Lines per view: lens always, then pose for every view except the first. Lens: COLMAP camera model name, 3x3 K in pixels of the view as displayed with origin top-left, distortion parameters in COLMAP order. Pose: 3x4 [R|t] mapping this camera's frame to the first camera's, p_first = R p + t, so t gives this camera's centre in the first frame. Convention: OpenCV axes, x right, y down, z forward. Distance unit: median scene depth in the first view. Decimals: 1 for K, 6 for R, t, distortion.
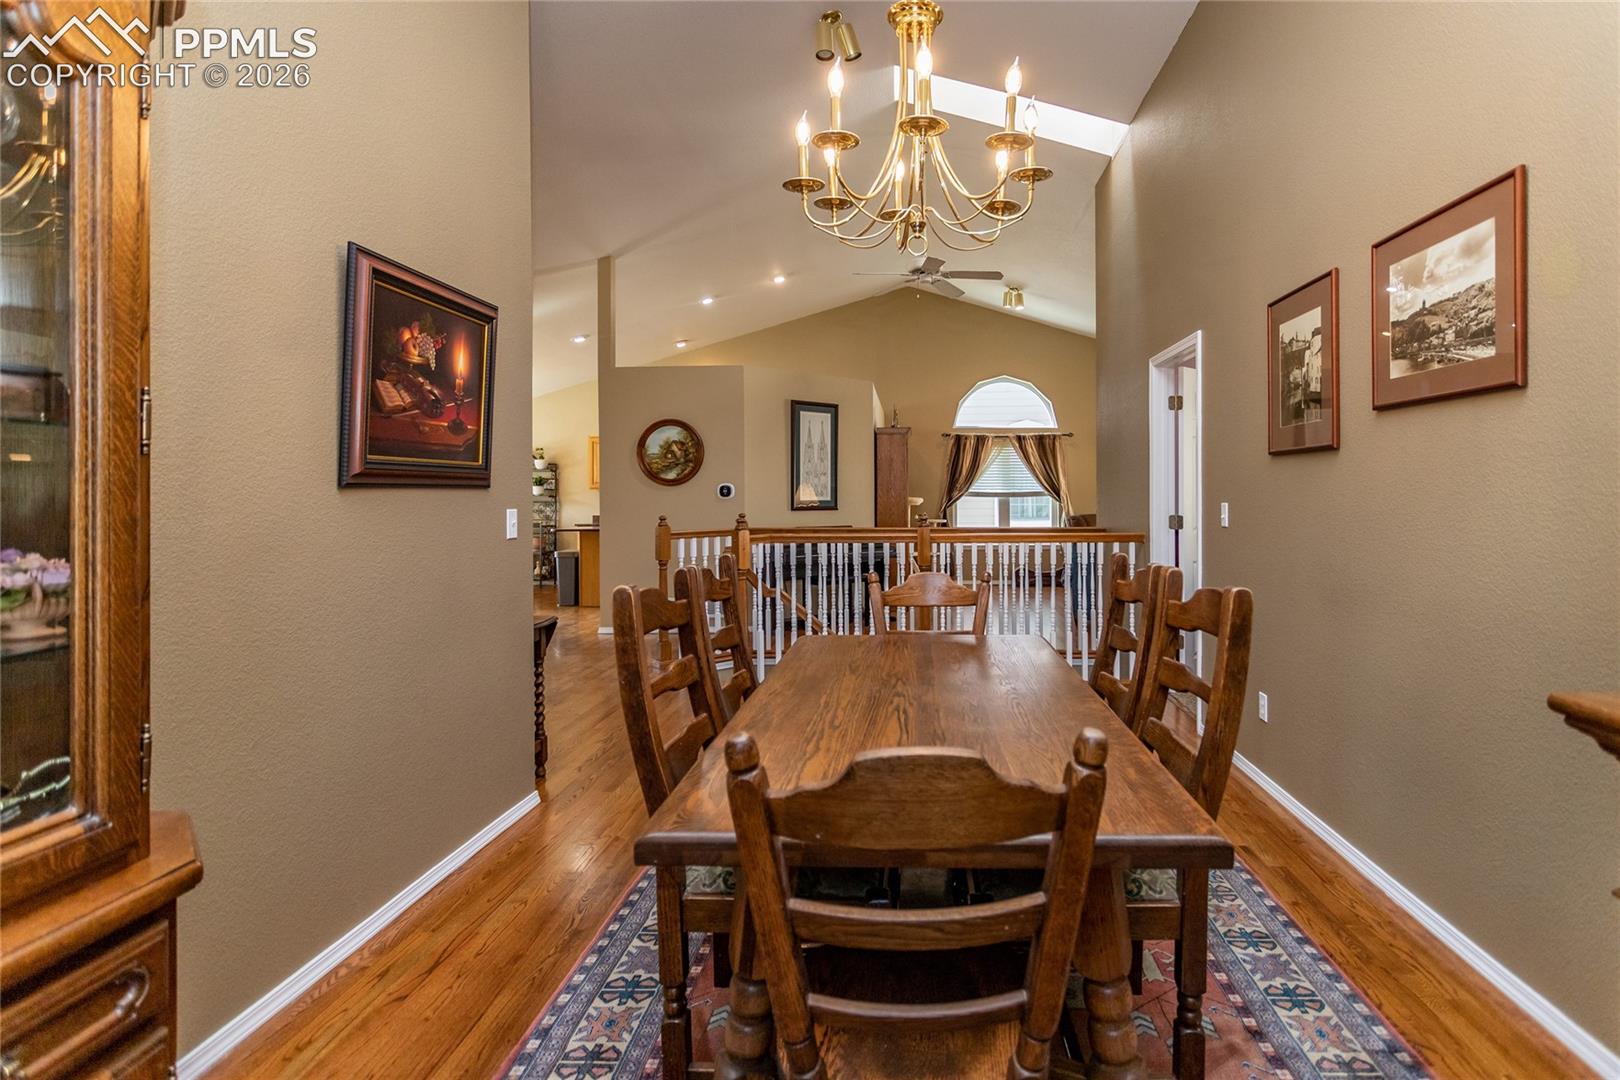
lens RADIAL K [[779.0, 0, 911.0], [0, 779.0, 484.6], [0, 0, 1]] dist [0.003332, 0.000283]
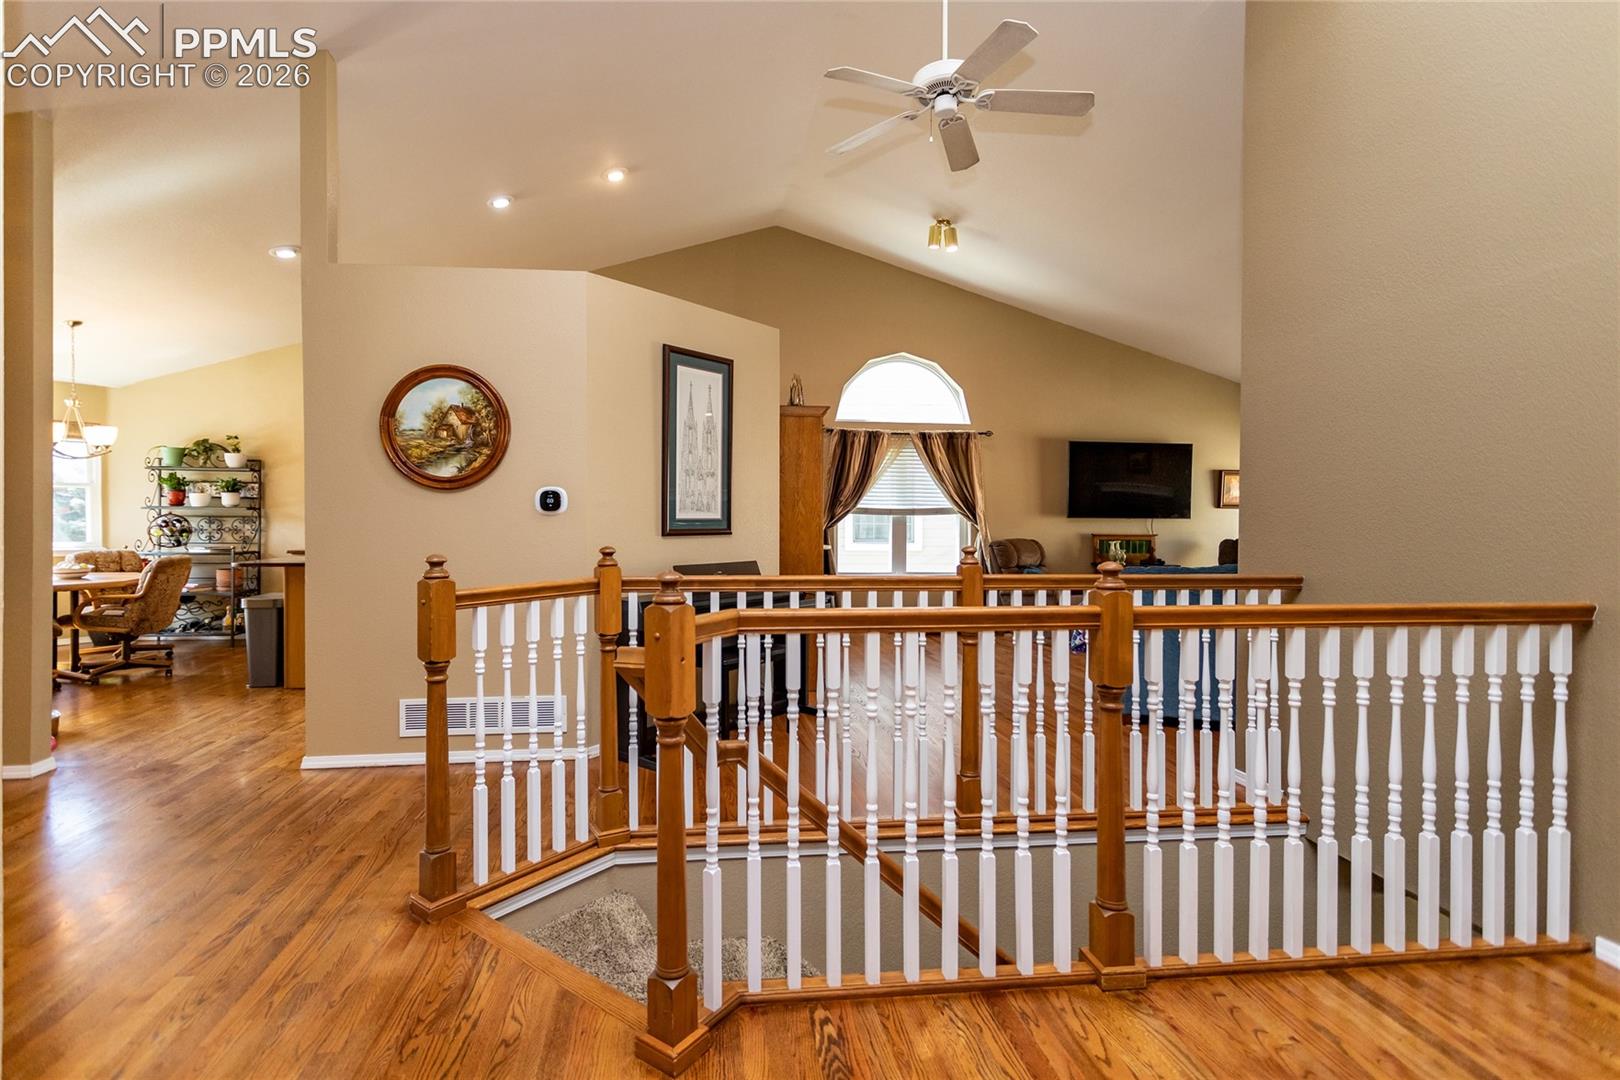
lens RADIAL K [[779.0, 0, 770.0], [0, 779.0, 512.0], [0, 0, 1]] dist [0.003332, 0.000283]
pose [[0.993391, 0.008796, 0.114444, -0.098016], [-0.010406, 0.999855, 0.013479, 0.004718], [-0.114309, -0.014580, 0.993338, 0.292212]]
